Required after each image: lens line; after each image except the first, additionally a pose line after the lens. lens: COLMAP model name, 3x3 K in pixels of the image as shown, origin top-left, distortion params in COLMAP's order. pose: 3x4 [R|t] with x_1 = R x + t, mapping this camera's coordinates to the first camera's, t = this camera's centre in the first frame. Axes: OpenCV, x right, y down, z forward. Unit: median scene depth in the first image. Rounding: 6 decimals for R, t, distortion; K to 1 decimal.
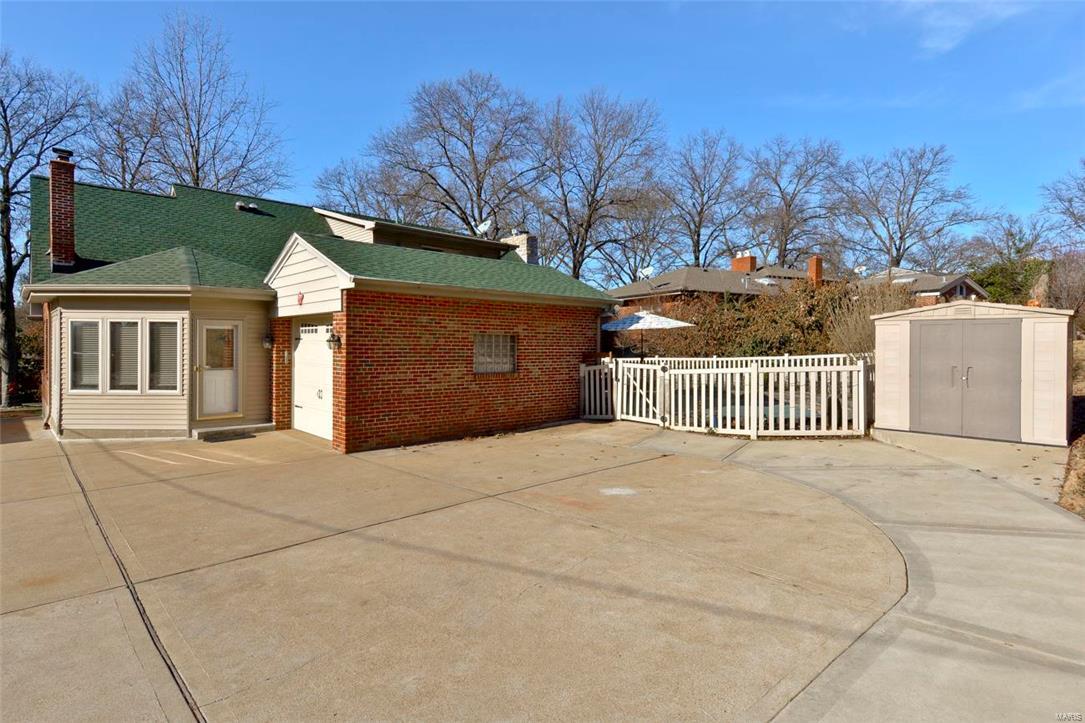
lens RADIAL K [[573.2, 0, 542.2], [0, 573.2, 357.5], [0, 0, 1]] dist [0.064928, -0.044786]
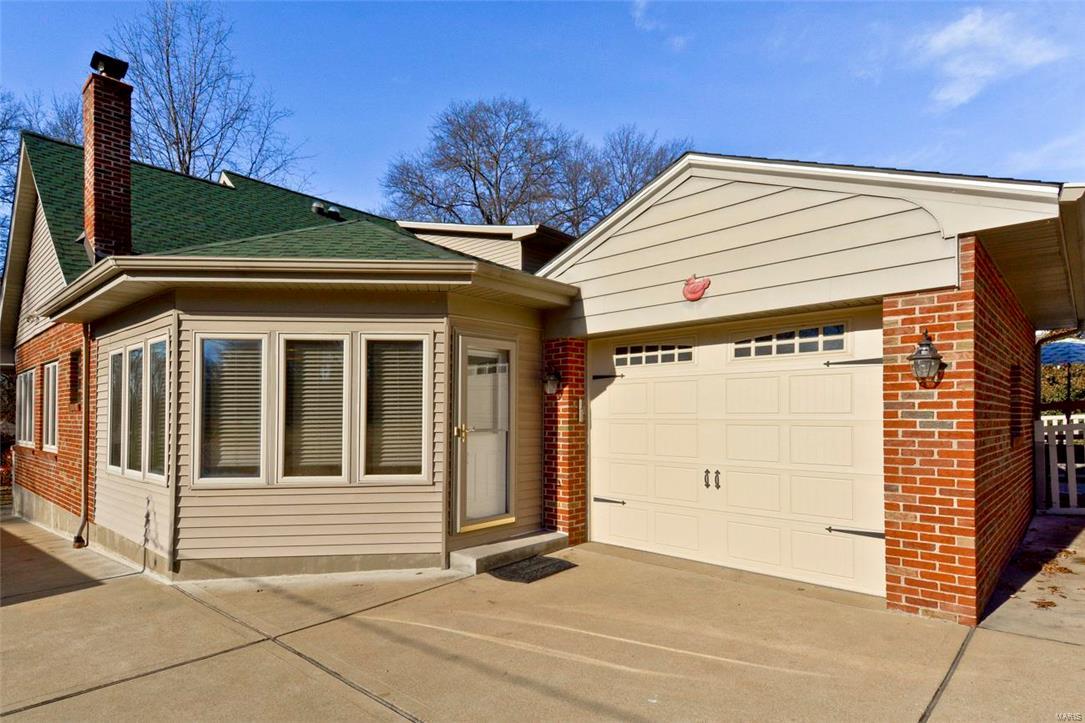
lens RADIAL K [[592.5, 0, 542.1], [0, 592.5, 409.6], [0, 0, 1]] dist [0.064118, -0.036205]
pose [[0.996287, -0.009025, 0.085621, -0.560658], [0.011927, 0.999370, -0.033441, 0.018231], [-0.085265, 0.034338, 0.995766, 0.472114]]
